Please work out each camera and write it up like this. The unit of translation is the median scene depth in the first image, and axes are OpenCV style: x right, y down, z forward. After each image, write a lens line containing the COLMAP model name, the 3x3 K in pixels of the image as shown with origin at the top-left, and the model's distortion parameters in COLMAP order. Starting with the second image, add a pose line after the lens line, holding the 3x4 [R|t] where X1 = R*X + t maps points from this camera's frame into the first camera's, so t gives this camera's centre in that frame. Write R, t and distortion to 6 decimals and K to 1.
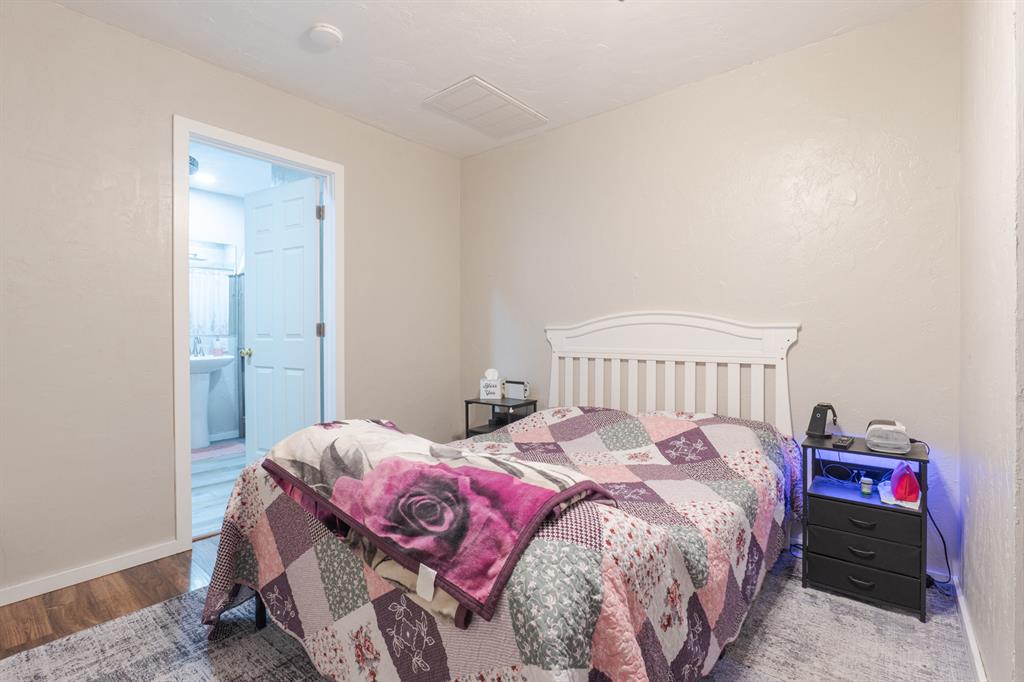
lens RADIAL K [[477.1, 0, 507.2], [0, 477.1, 338.6], [0, 0, 1]] dist [-0.008674, 0.001083]
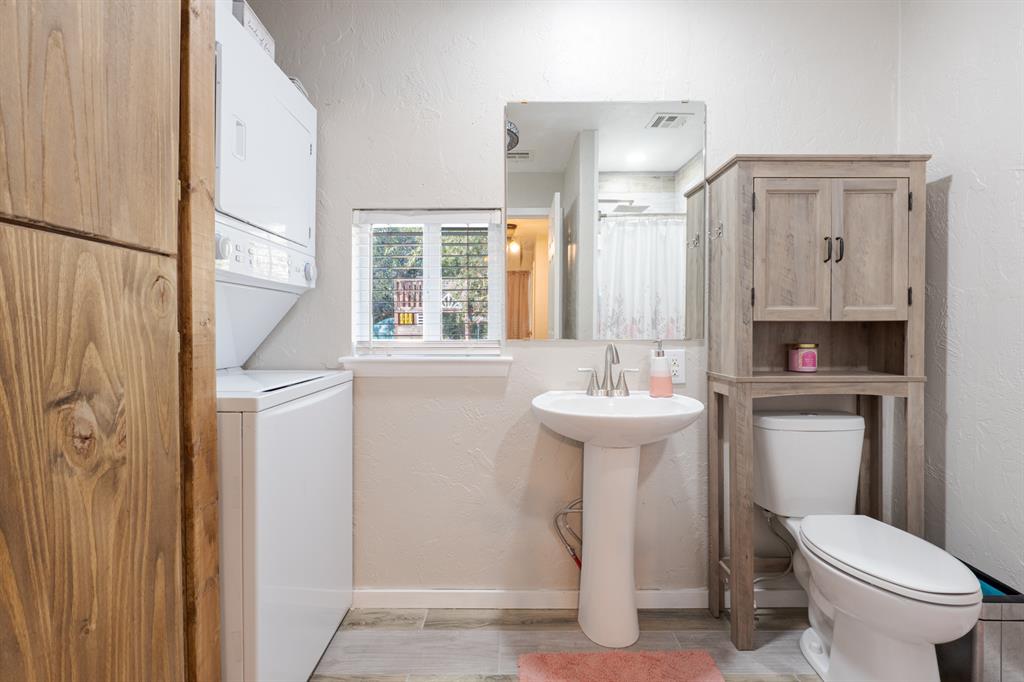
lens RADIAL K [[477.1, 0, 507.0], [0, 477.1, 334.9], [0, 0, 1]] dist [-0.008674, 0.001083]
pose [[0.647446, 0.013627, -0.761990, -0.388501], [-0.013754, 0.999886, 0.006194, -0.012508], [0.761987, 0.006470, 0.647559, 0.643886]]
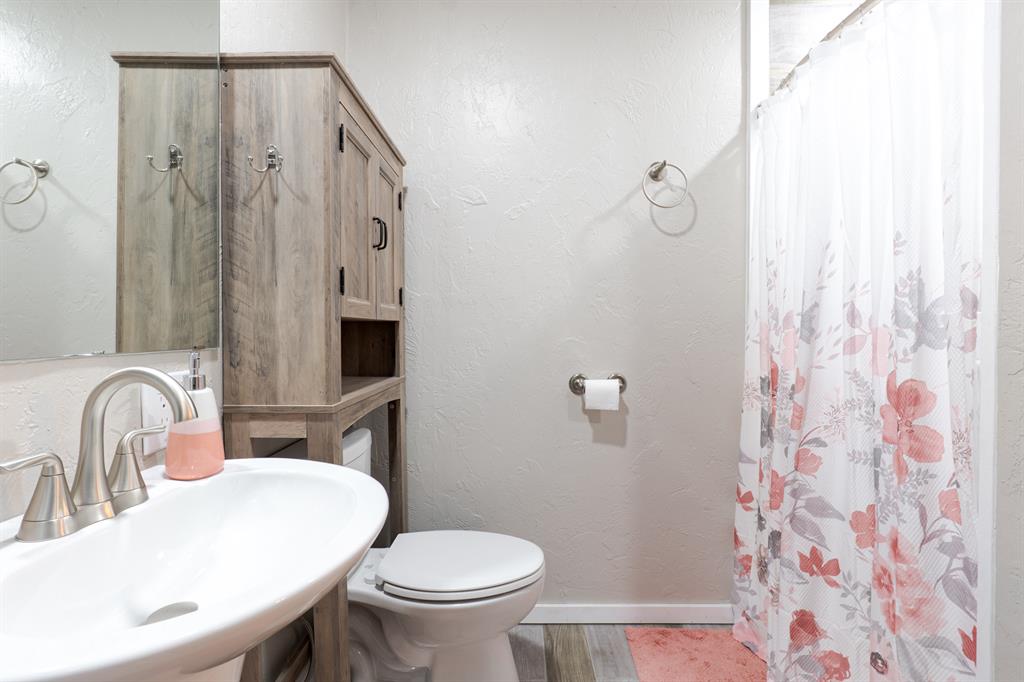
lens RADIAL K [[477.1, 0, 513.6], [0, 477.1, 336.1], [0, 0, 1]] dist [-0.008674, 0.001083]
pose [[0.761408, -0.004576, 0.648257, -0.618820], [0.007899, 0.999966, -0.002219, -0.012518], [-0.648225, 0.006810, 0.761419, 0.771803]]
